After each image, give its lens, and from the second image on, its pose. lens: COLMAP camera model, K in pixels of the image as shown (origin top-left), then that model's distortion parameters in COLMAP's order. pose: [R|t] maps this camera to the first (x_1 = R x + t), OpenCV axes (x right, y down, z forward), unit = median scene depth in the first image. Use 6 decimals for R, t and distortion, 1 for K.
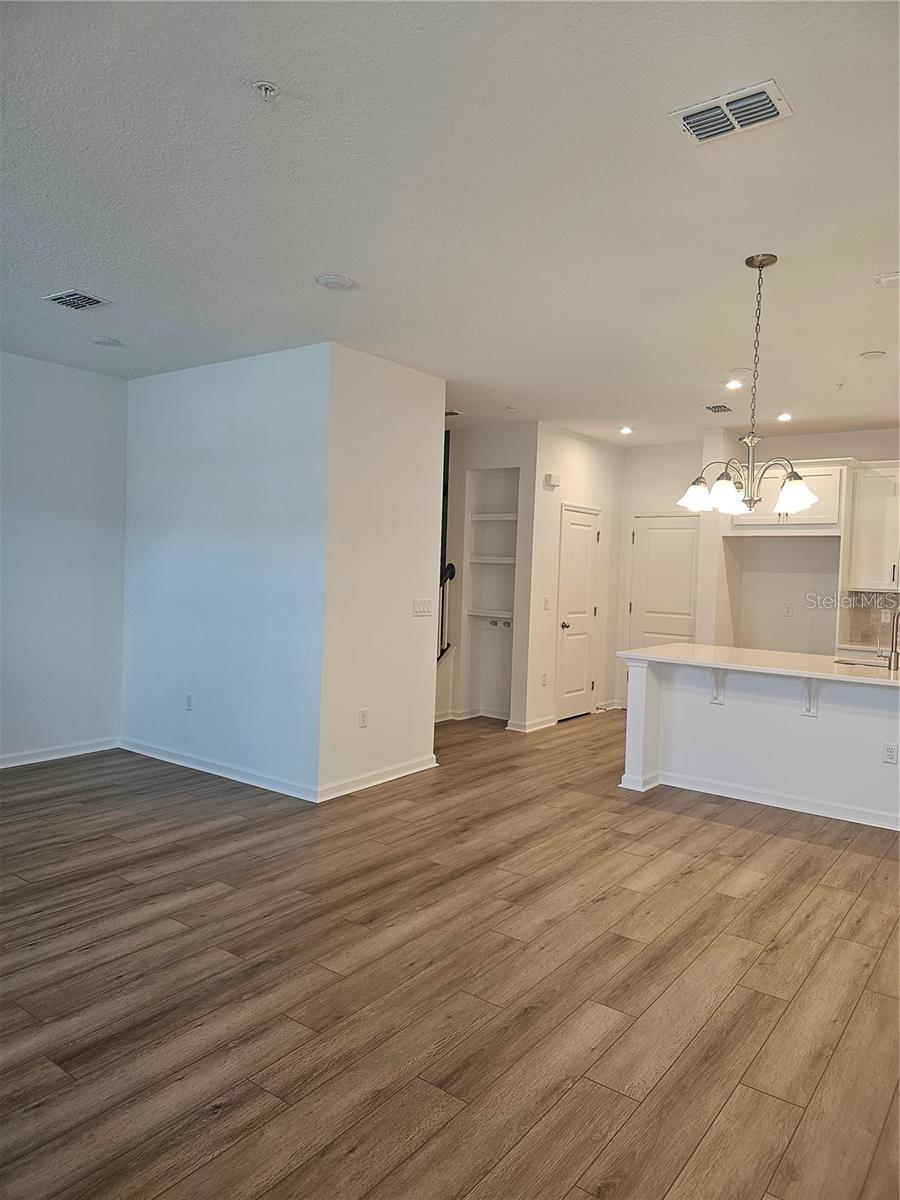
lens RADIAL K [[811.6, 0, 448.9], [0, 811.6, 593.3], [0, 0, 1]] dist [0.072692, -0.069850]
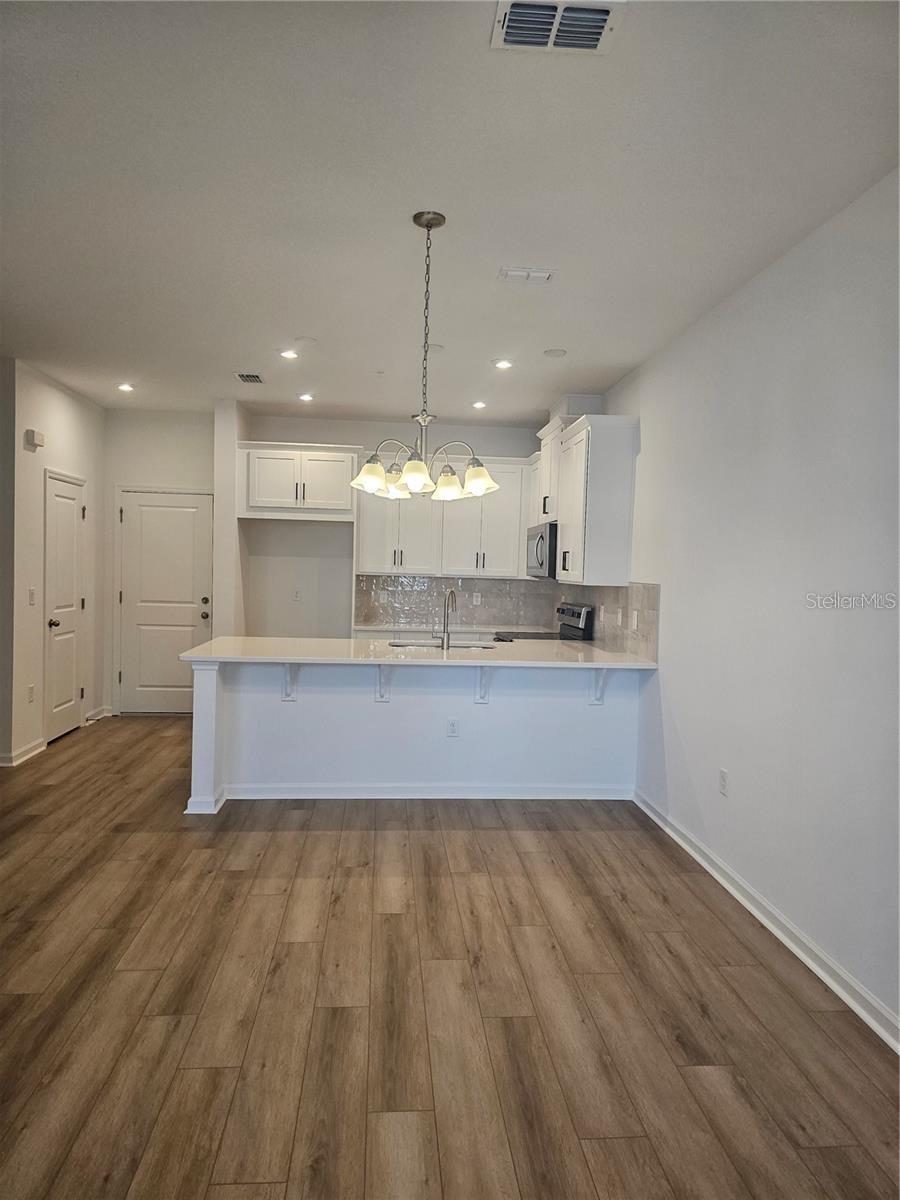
lens RADIAL K [[811.6, 0, 456.5], [0, 811.6, 603.8], [0, 0, 1]] dist [0.072692, -0.069850]
pose [[0.744581, -0.042401, 0.666184, -0.191286], [0.016481, 0.998844, 0.045154, -0.018612], [-0.667329, -0.022641, 0.744419, 0.258127]]
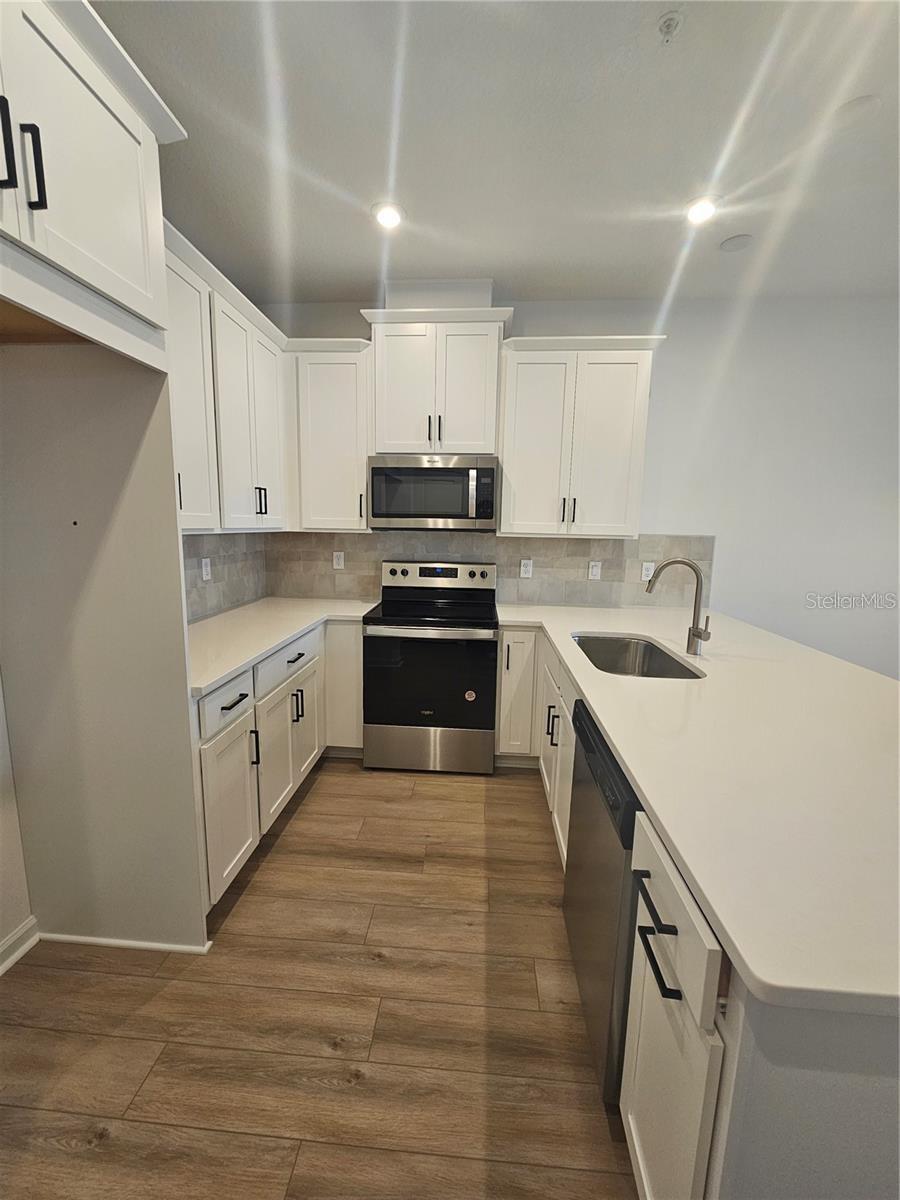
lens RADIAL K [[493.0, 0, 450.0], [0, 493.0, 595.7], [0, 0, 1]] dist [-0.004127, -0.000466]
pose [[-0.543705, -0.165130, 0.822871, 0.405615], [-0.013392, 0.982035, 0.188222, -0.036692], [-0.839170, 0.091317, -0.536149, 1.749747]]
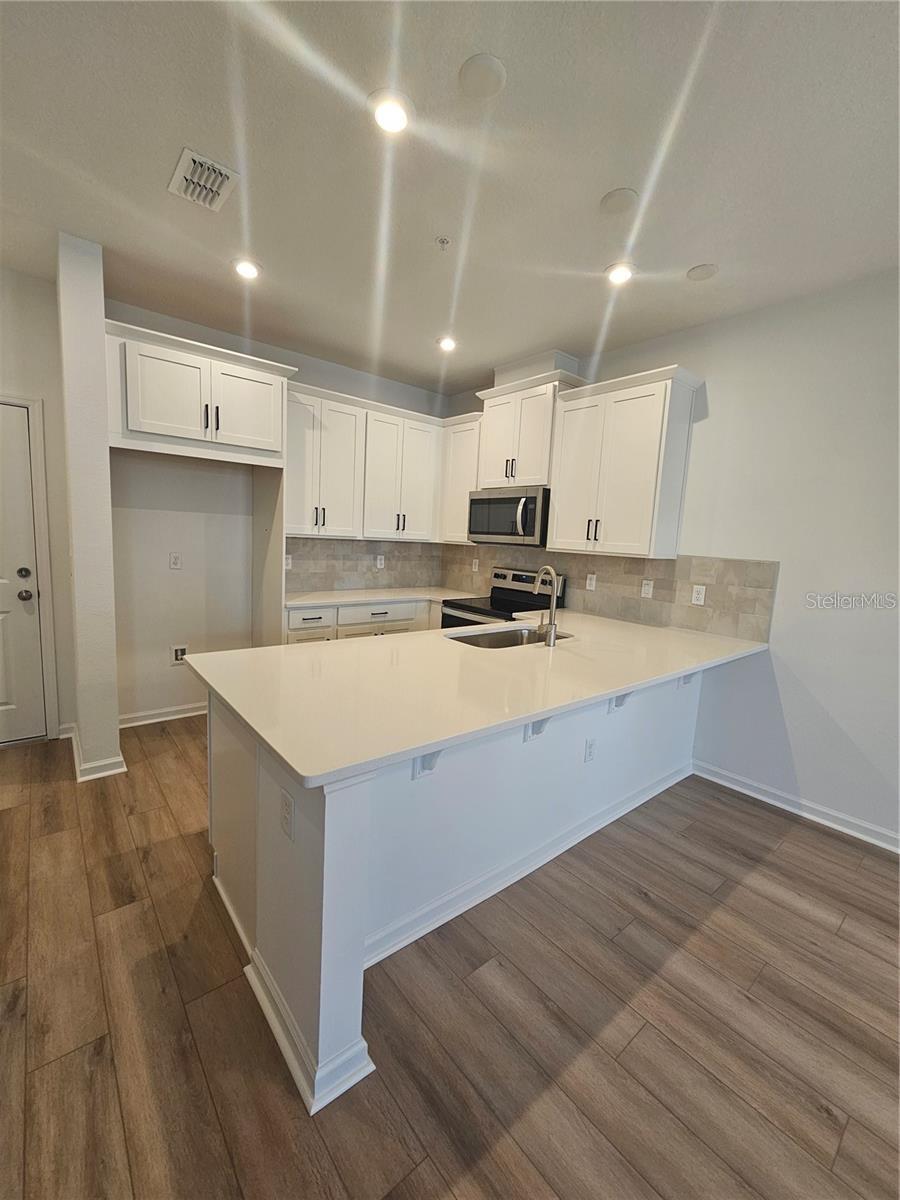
lens RADIAL K [[493.0, 0, 450.5], [0, 493.0, 597.1], [0, 0, 1]] dist [-0.004127, -0.000466]
pose [[0.230726, -0.141299, 0.962705, 0.061353], [-0.015472, 0.988742, 0.148829, -0.034178], [-0.972896, -0.049233, 0.225942, 1.247377]]
